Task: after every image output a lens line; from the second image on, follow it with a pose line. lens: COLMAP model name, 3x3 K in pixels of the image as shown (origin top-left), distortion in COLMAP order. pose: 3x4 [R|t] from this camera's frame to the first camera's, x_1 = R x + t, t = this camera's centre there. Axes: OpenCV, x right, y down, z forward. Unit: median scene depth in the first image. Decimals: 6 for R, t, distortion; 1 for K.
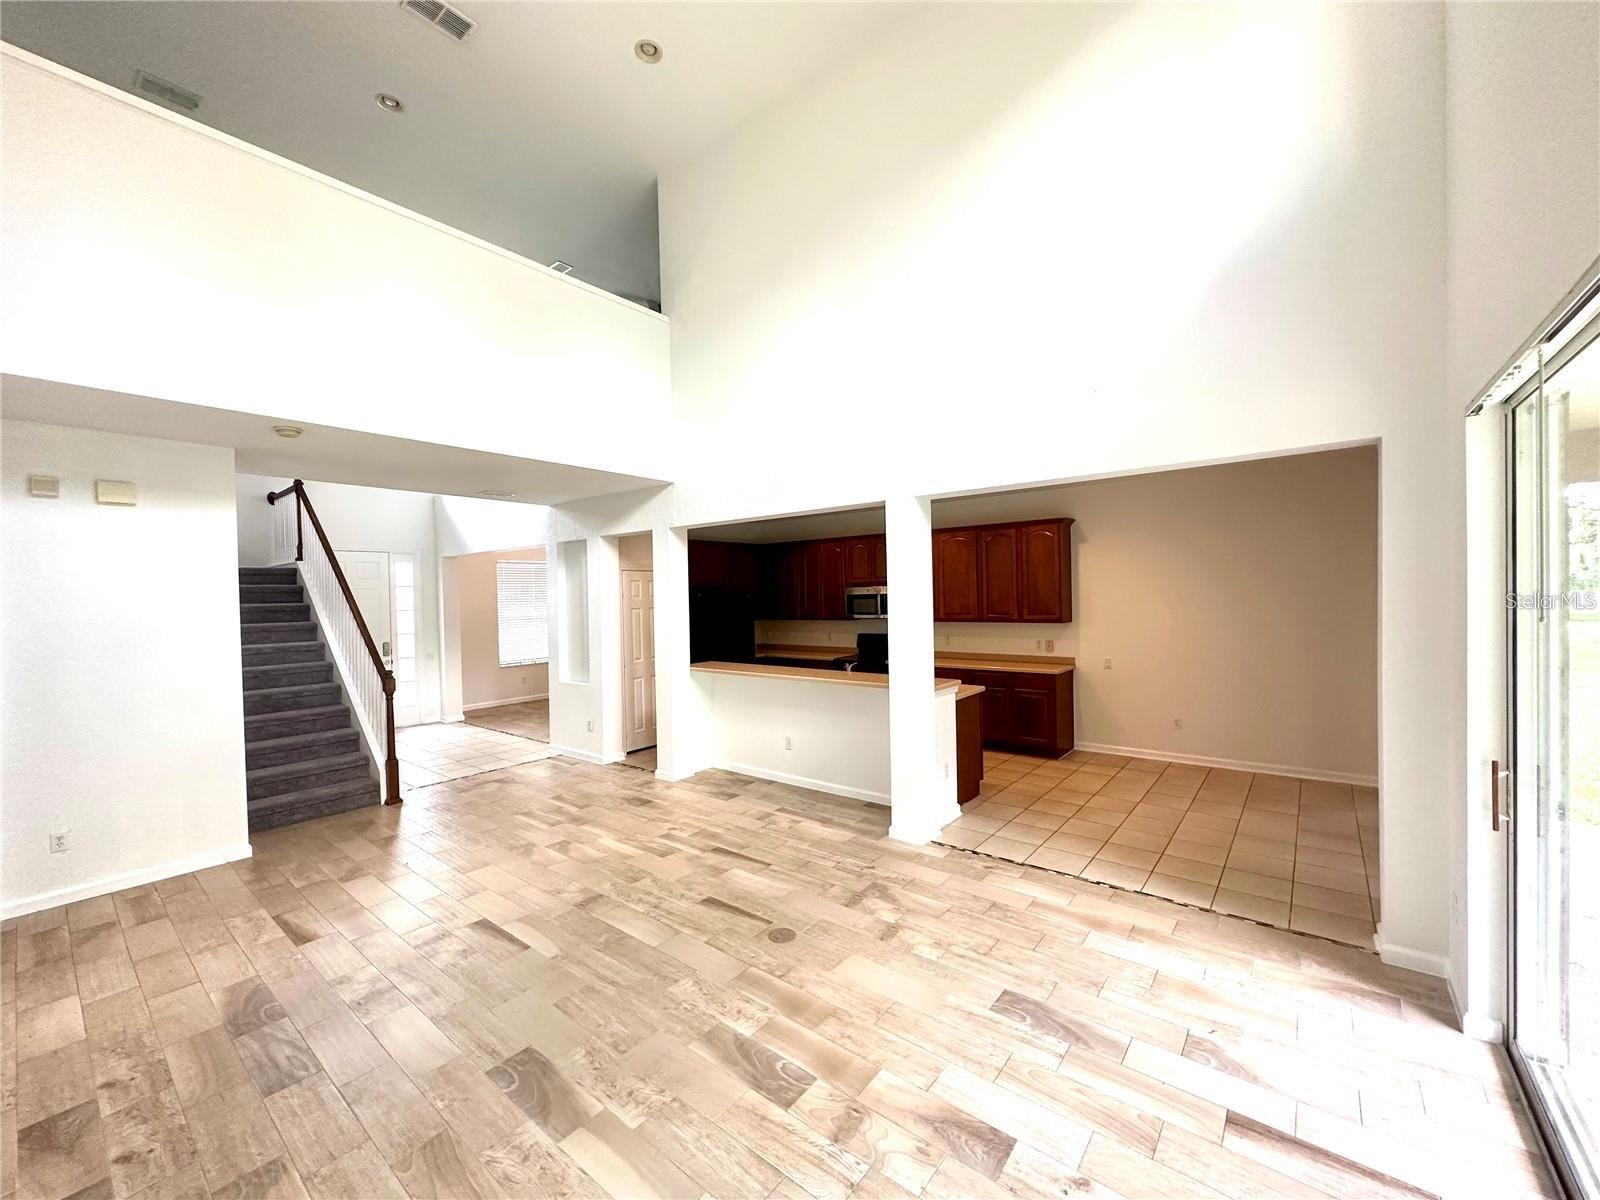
lens RADIAL K [[637.5, 0, 804.2], [0, 637.5, 601.5], [0, 0, 1]] dist [-0.002882, 0.000723]
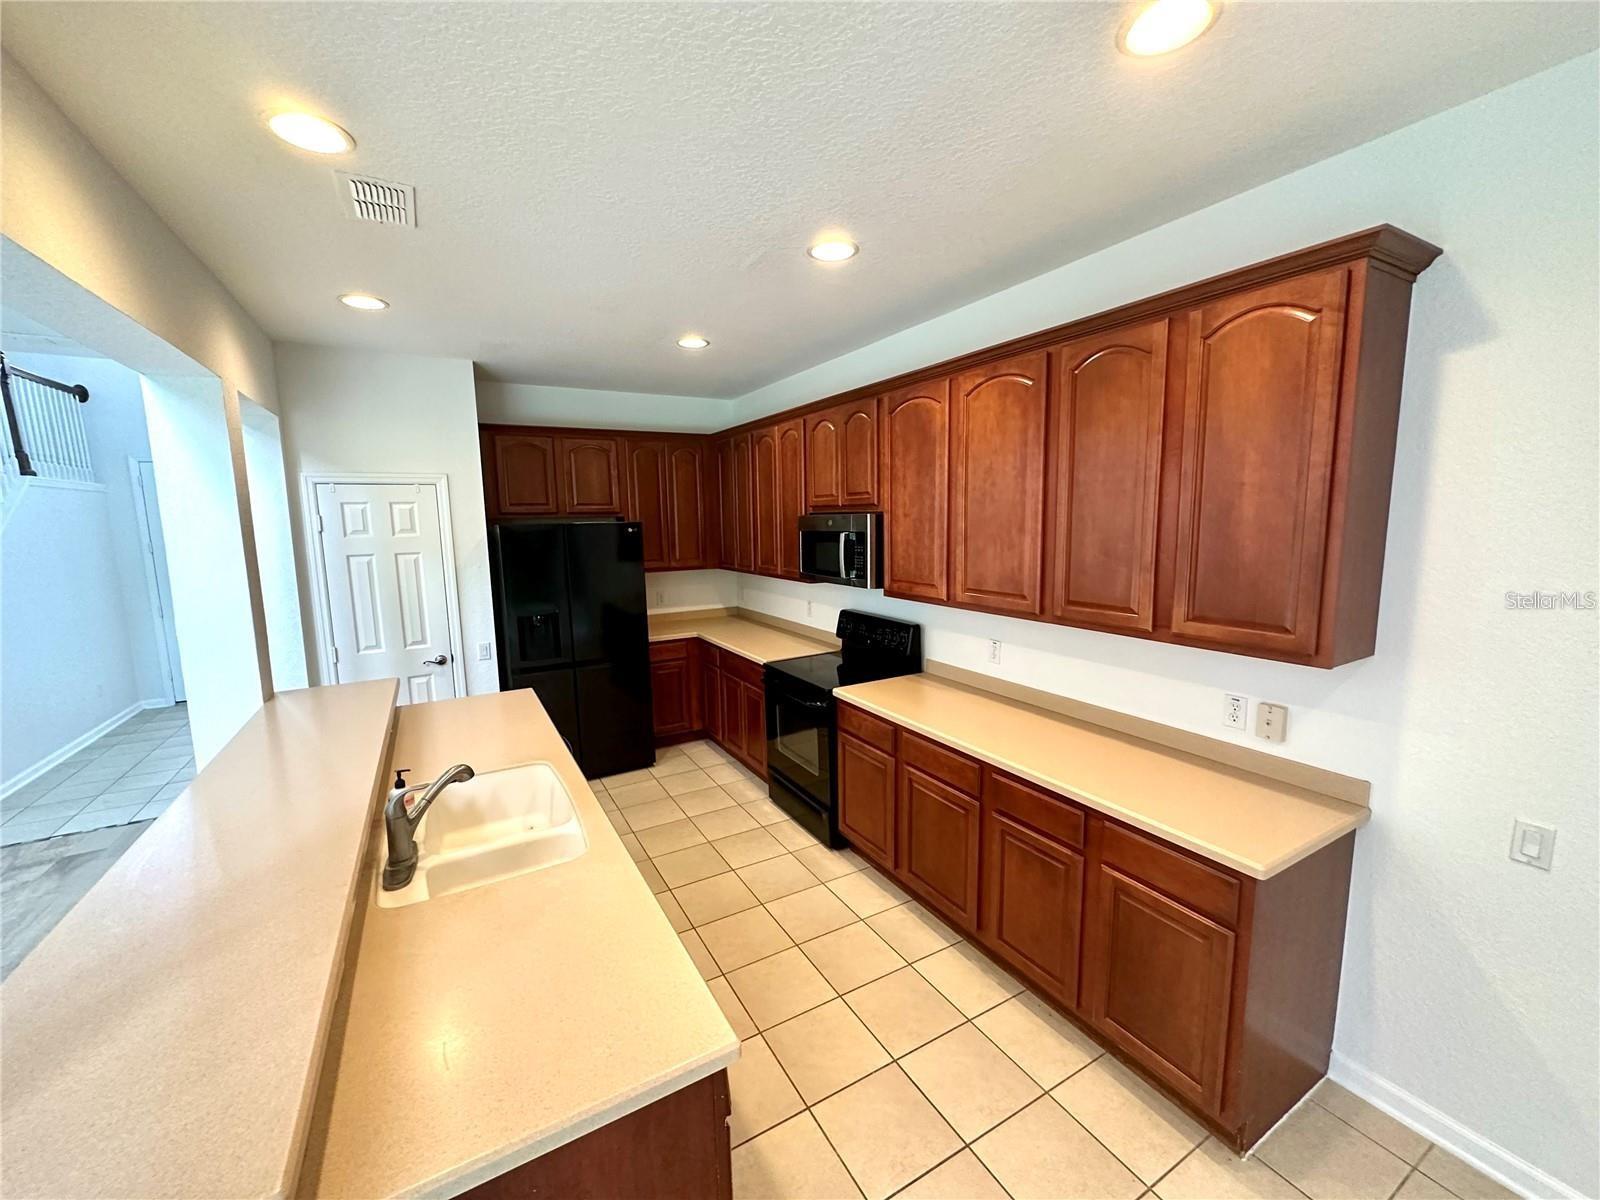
lens RADIAL K [[637.5, 0, 800.6], [0, 637.5, 601.7], [0, 0, 1]] dist [-0.002882, 0.000723]
pose [[0.929571, 0.054564, -0.364582, 0.491743], [-0.006479, 0.991251, 0.131833, -0.042162], [0.368585, -0.120186, 0.921792, 1.120369]]
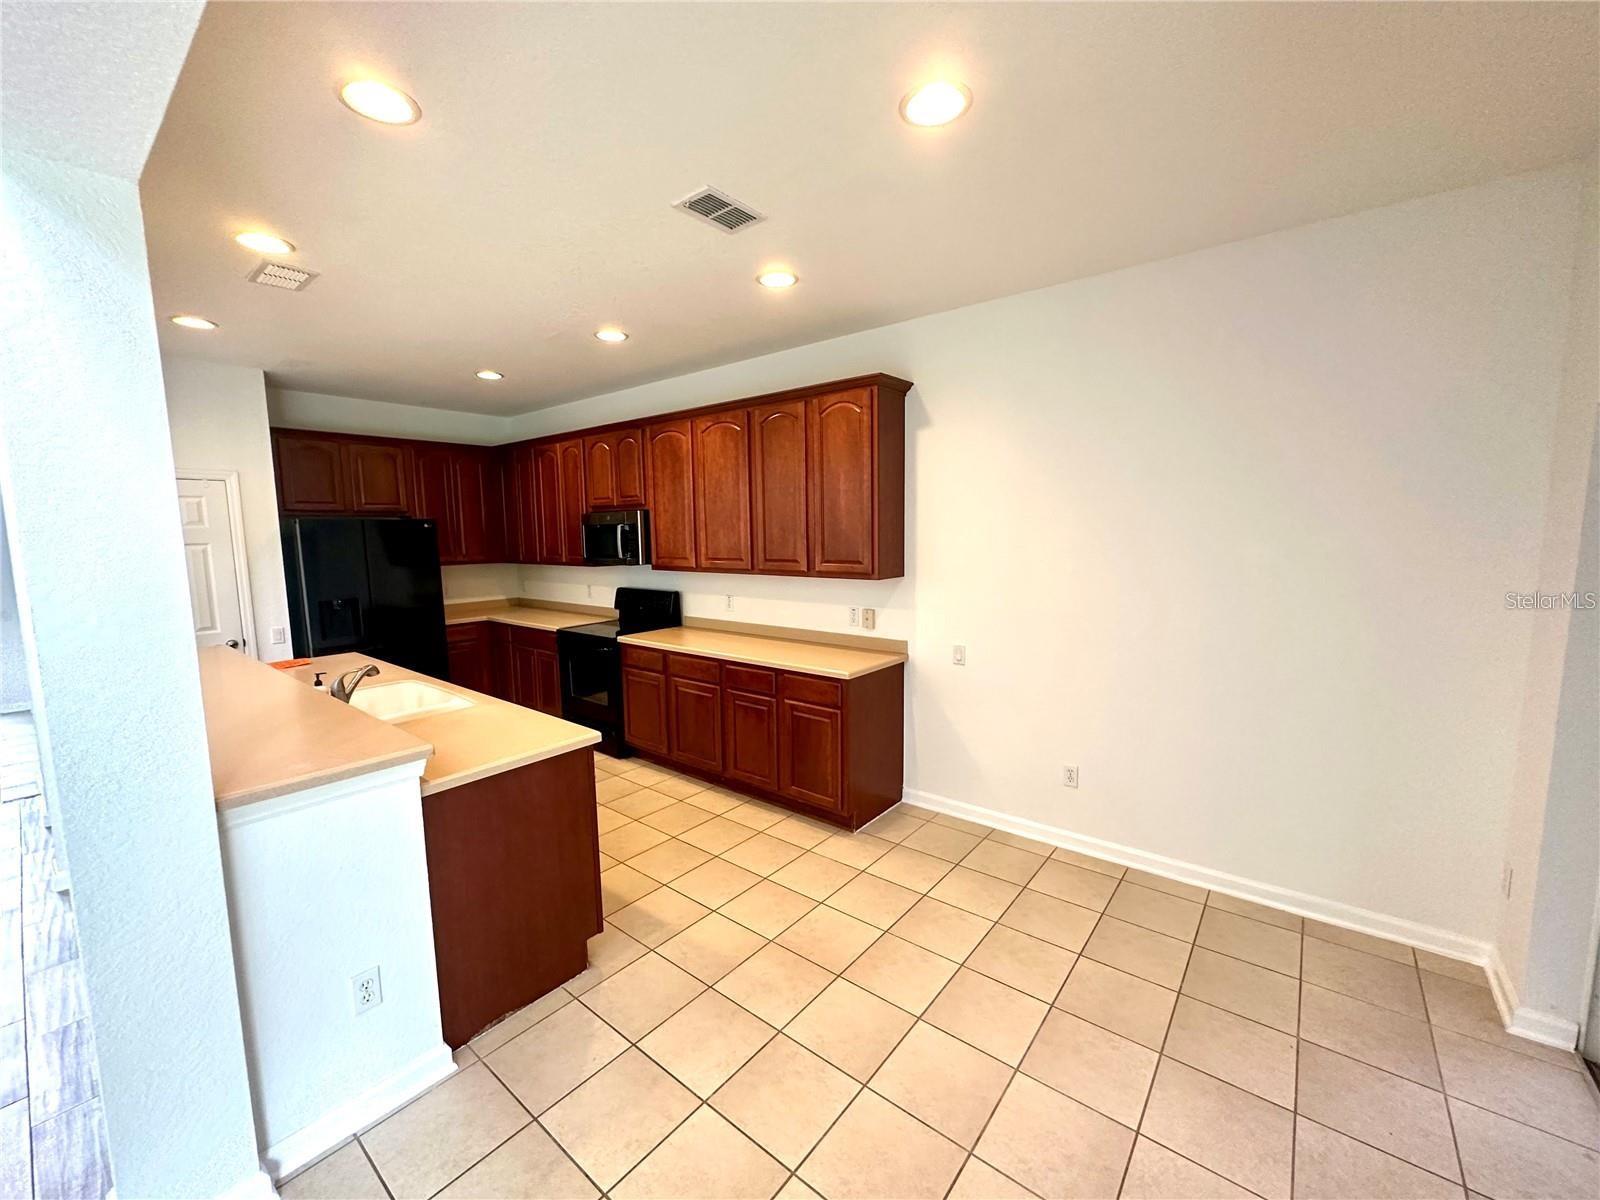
lens RADIAL K [[637.5, 0, 800.3], [0, 637.5, 601.1], [0, 0, 1]] dist [-0.002882, 0.000723]
pose [[0.999965, 0.008052, -0.002309, 0.563061], [-0.007781, 0.994950, 0.100070, -0.001859], [0.003104, -0.100048, 0.994978, 0.766699]]
